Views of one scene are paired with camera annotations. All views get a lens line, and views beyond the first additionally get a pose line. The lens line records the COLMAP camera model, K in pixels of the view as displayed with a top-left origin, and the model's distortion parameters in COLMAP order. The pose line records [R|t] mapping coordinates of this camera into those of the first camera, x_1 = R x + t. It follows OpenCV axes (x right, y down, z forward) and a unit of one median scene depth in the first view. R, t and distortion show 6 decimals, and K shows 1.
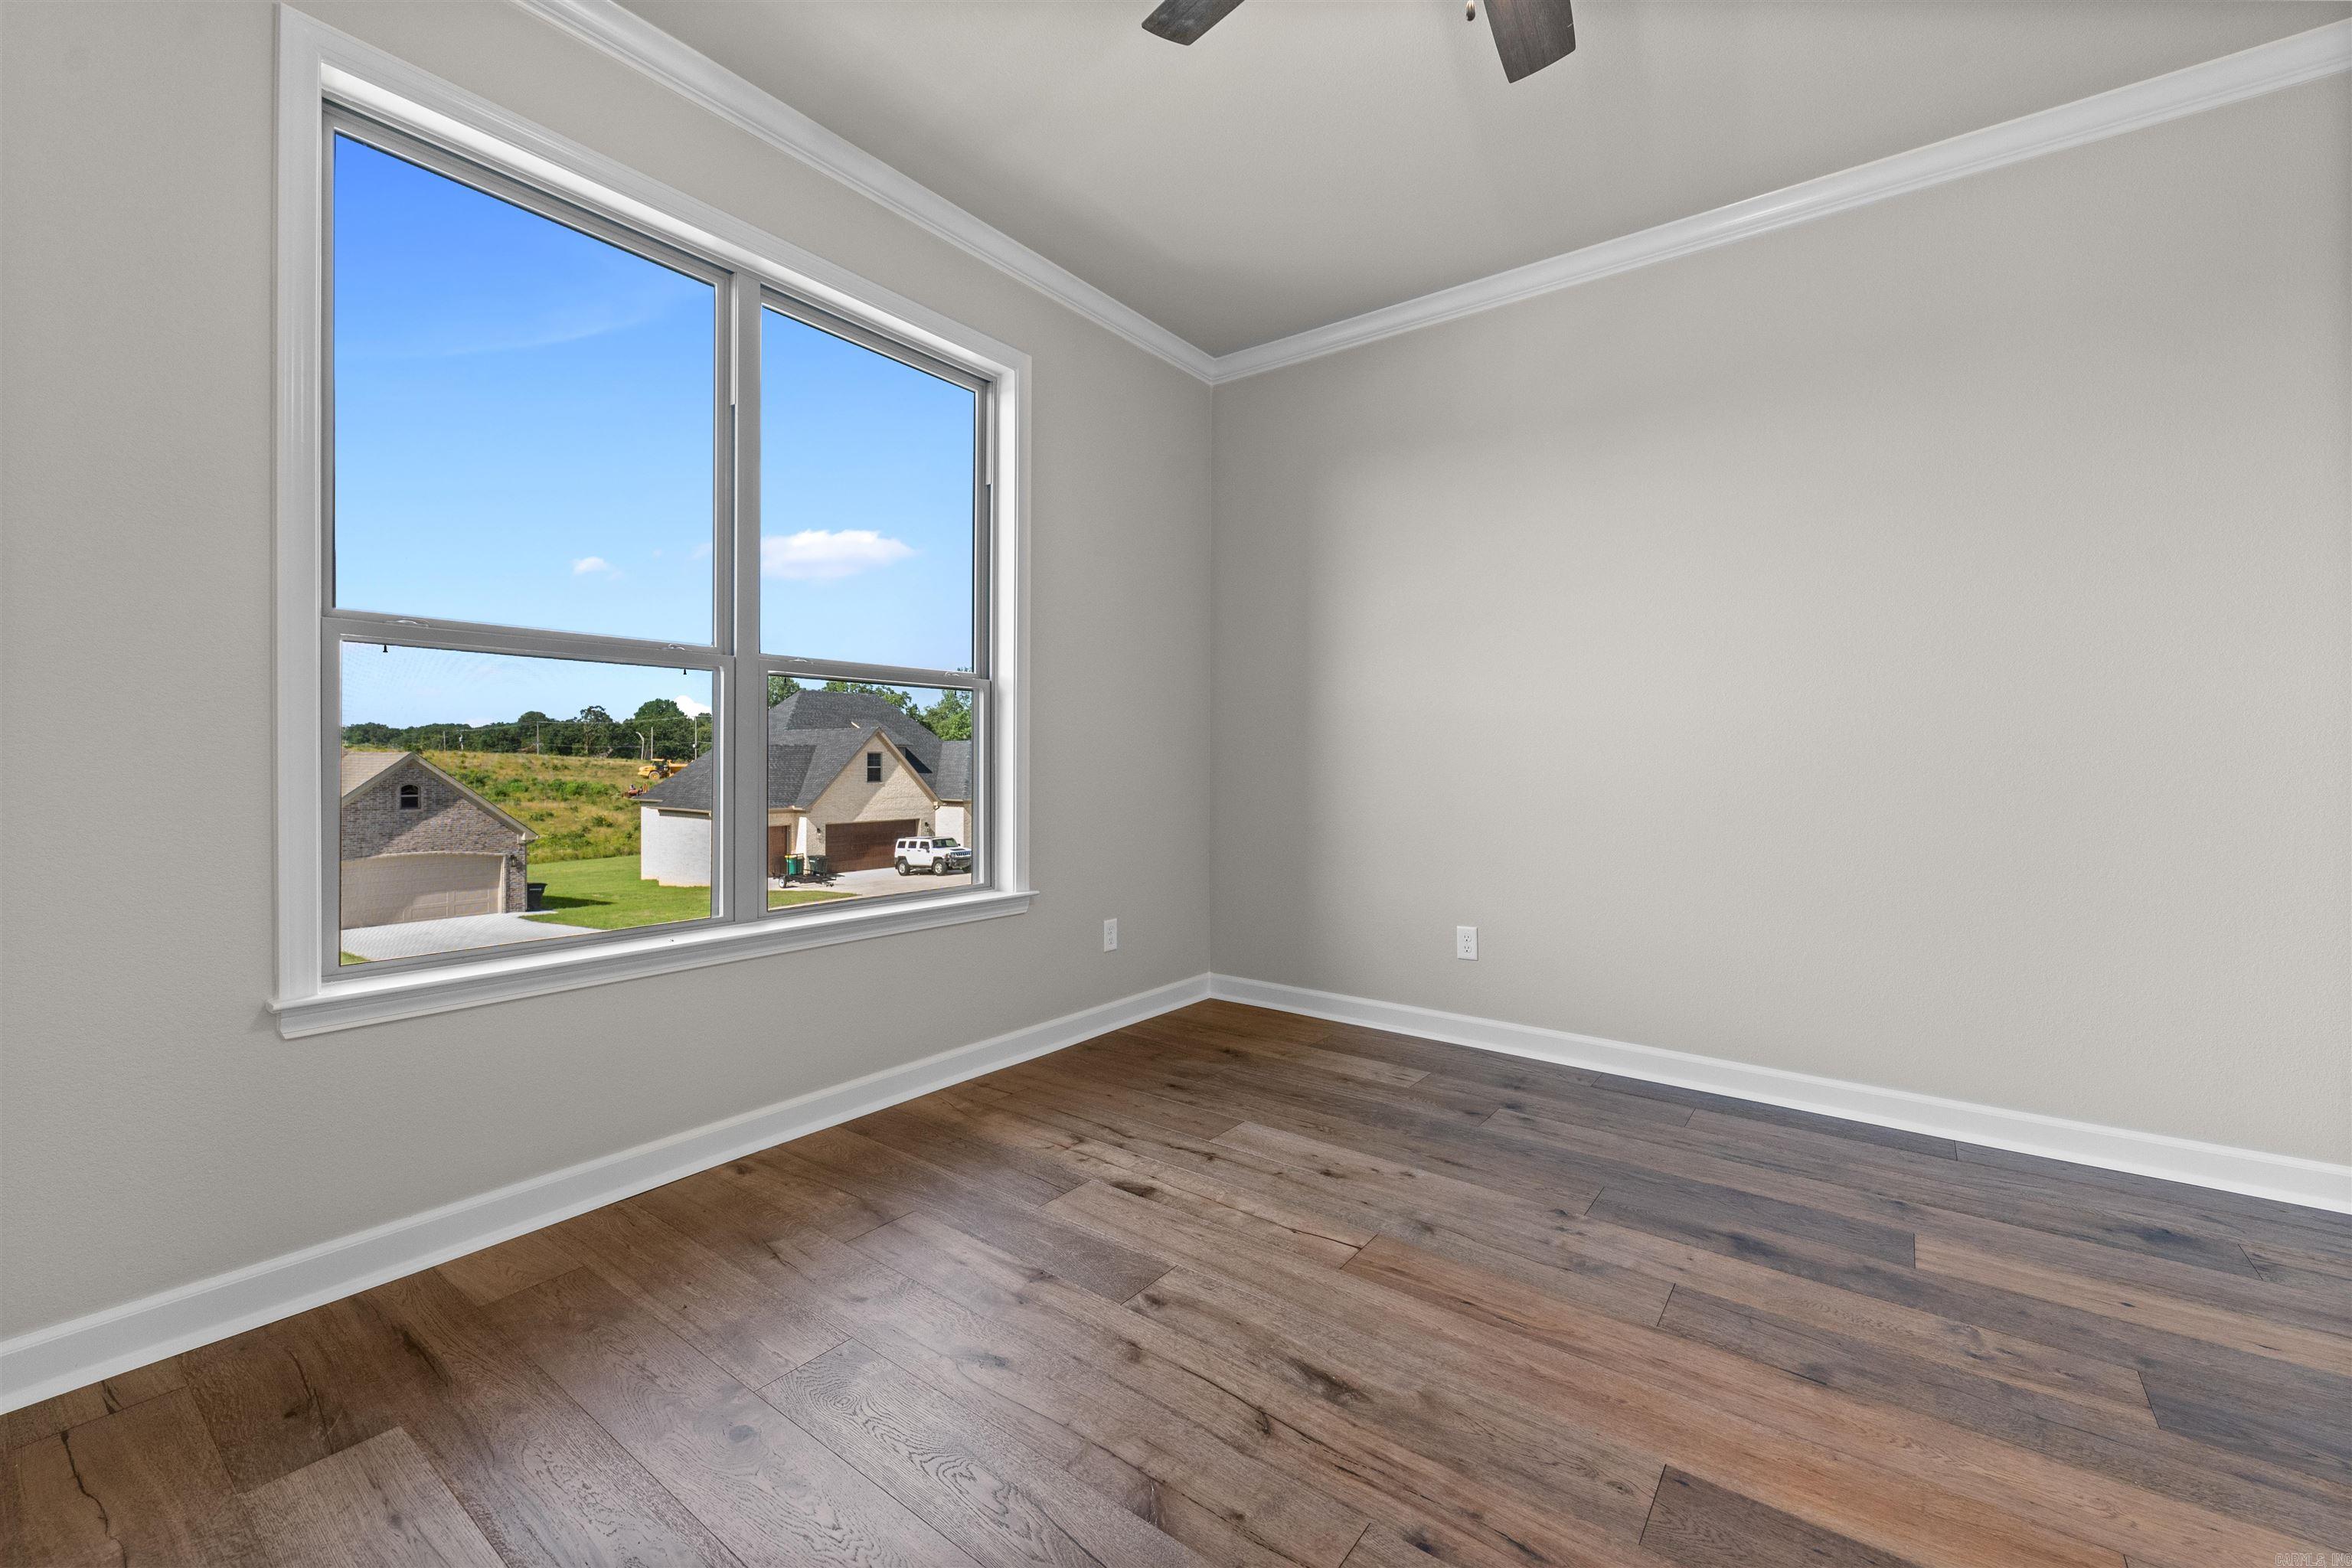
lens RADIAL K [[954.9, 0, 1173.8], [0, 954.9, 767.5], [0, 0, 1]] dist [0.003466, -0.000512]
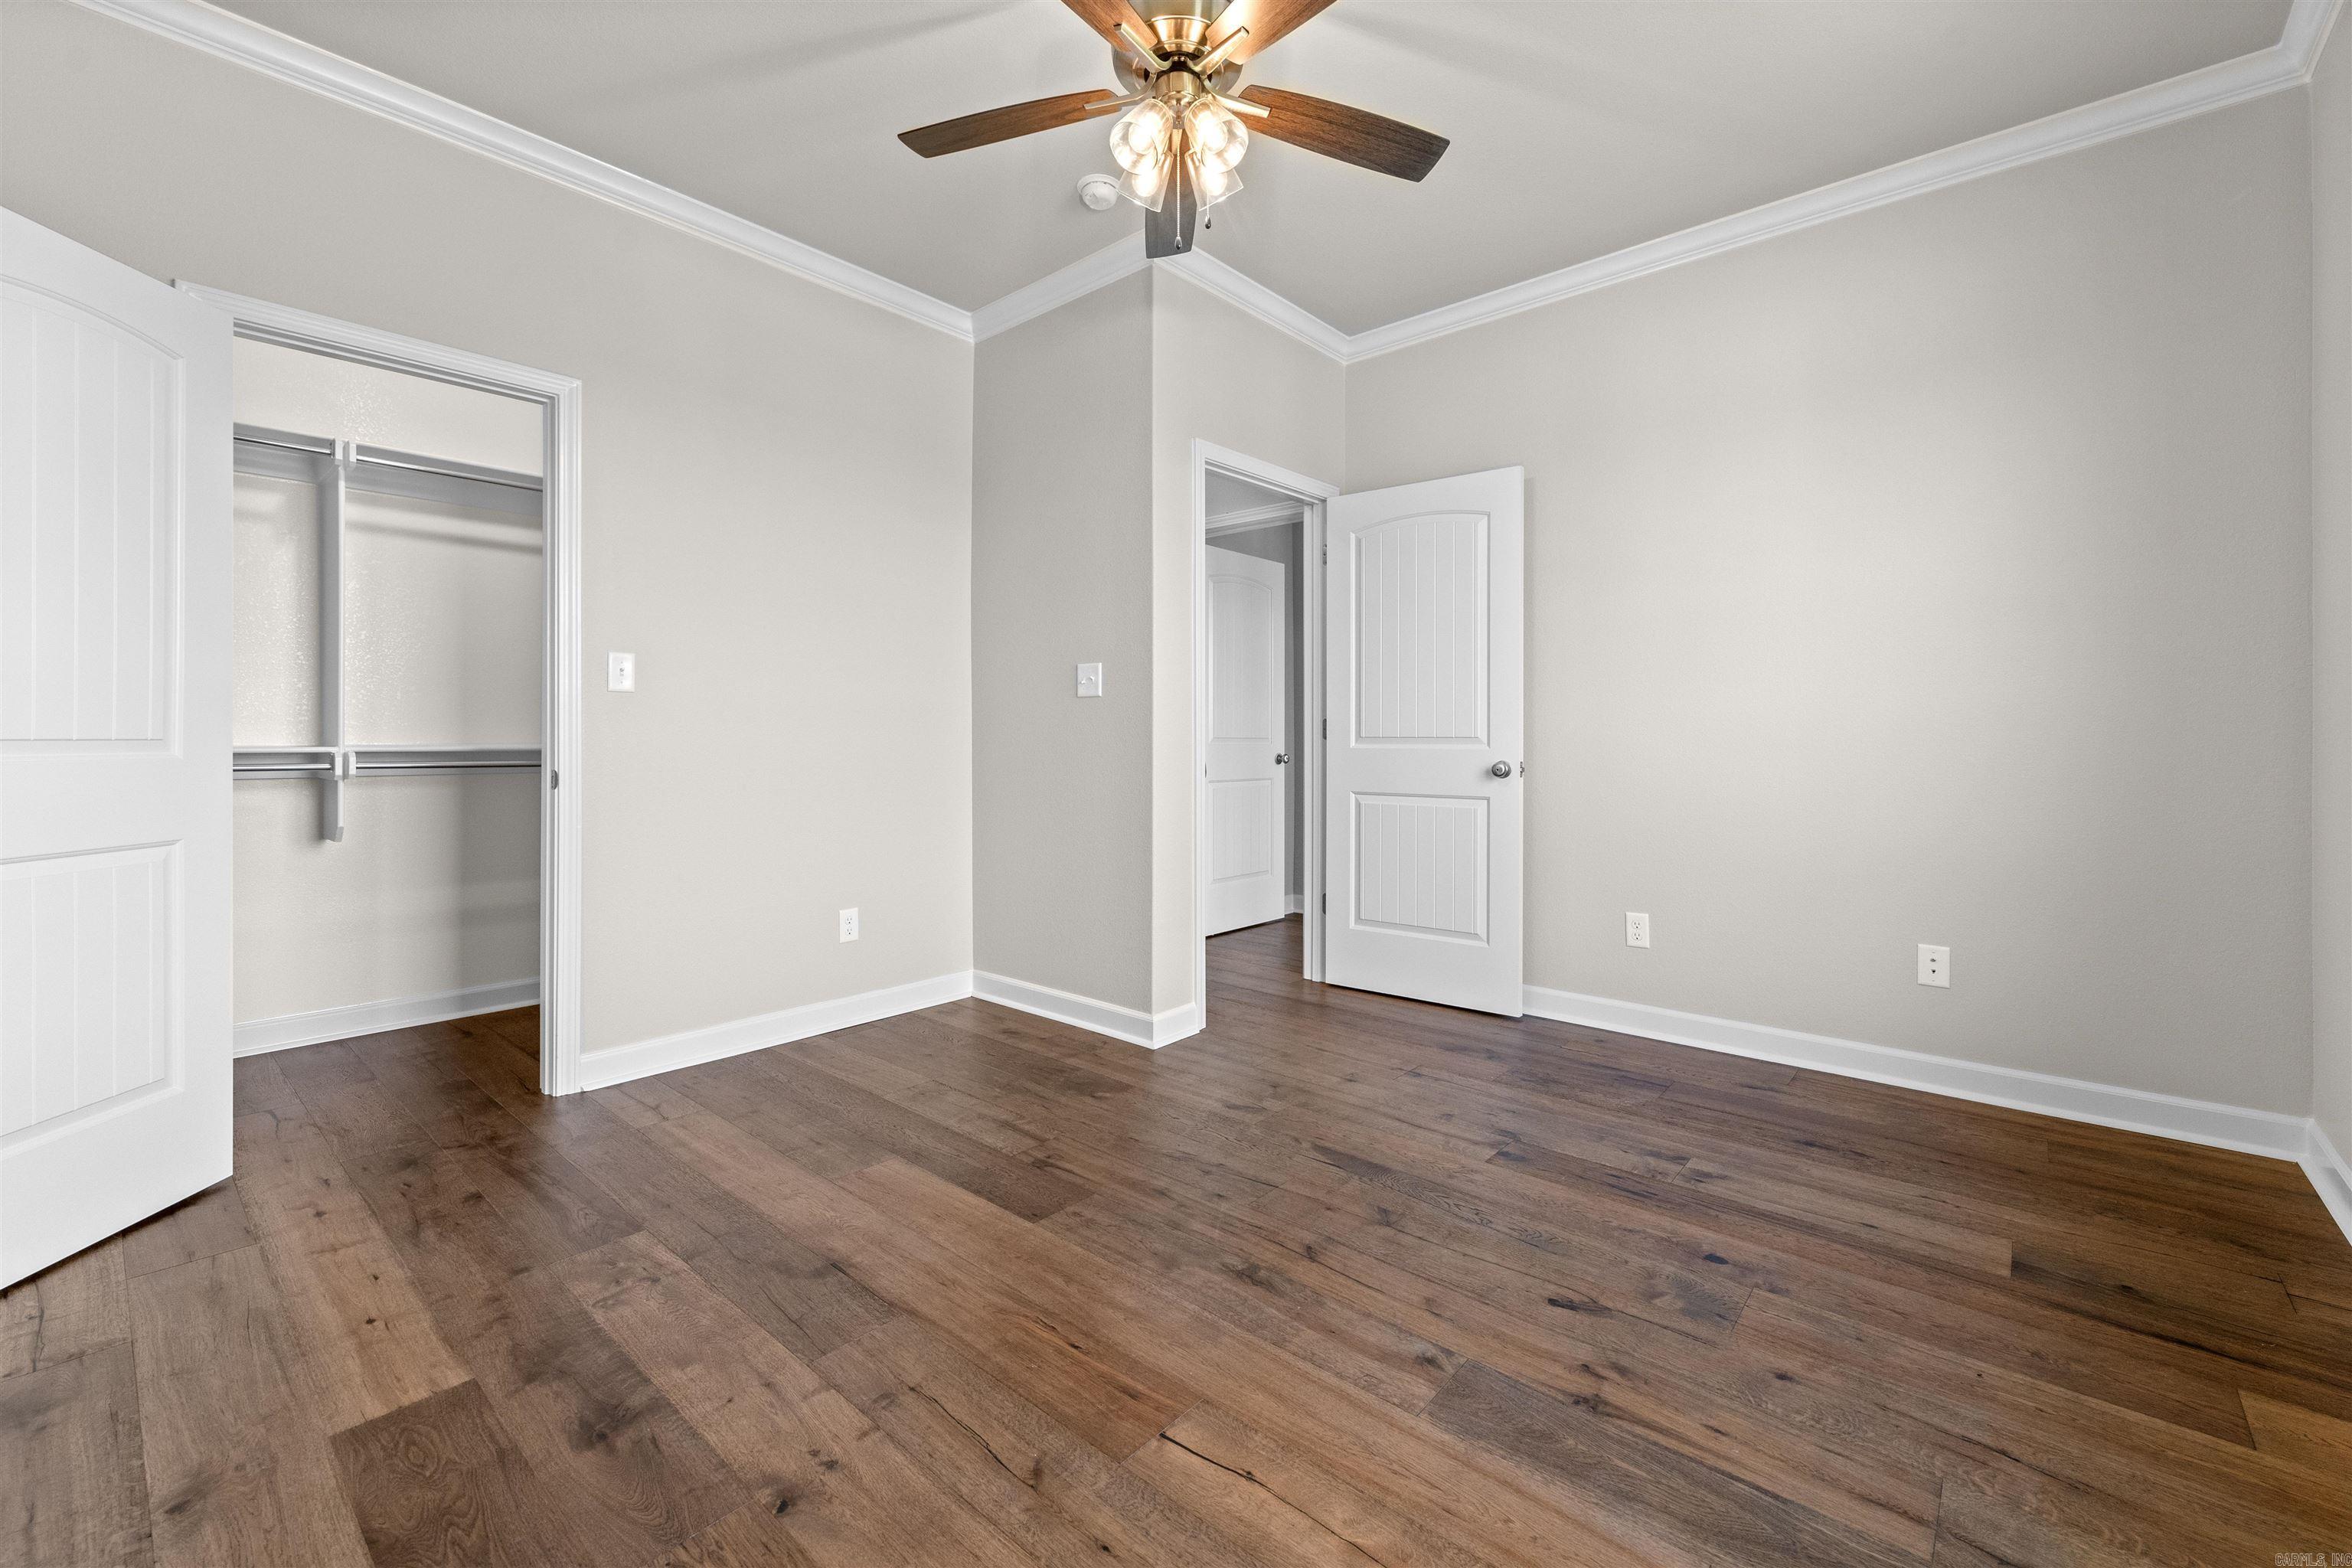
lens RADIAL K [[954.9, 0, 1173.8], [0, 954.9, 767.5], [0, 0, 1]] dist [0.003466, -0.000512]
pose [[-0.996819, -0.006782, 0.079412, 0.153654], [-0.003867, 0.999315, 0.036807, -0.015458], [-0.079607, 0.036383, -0.996162, 1.939026]]
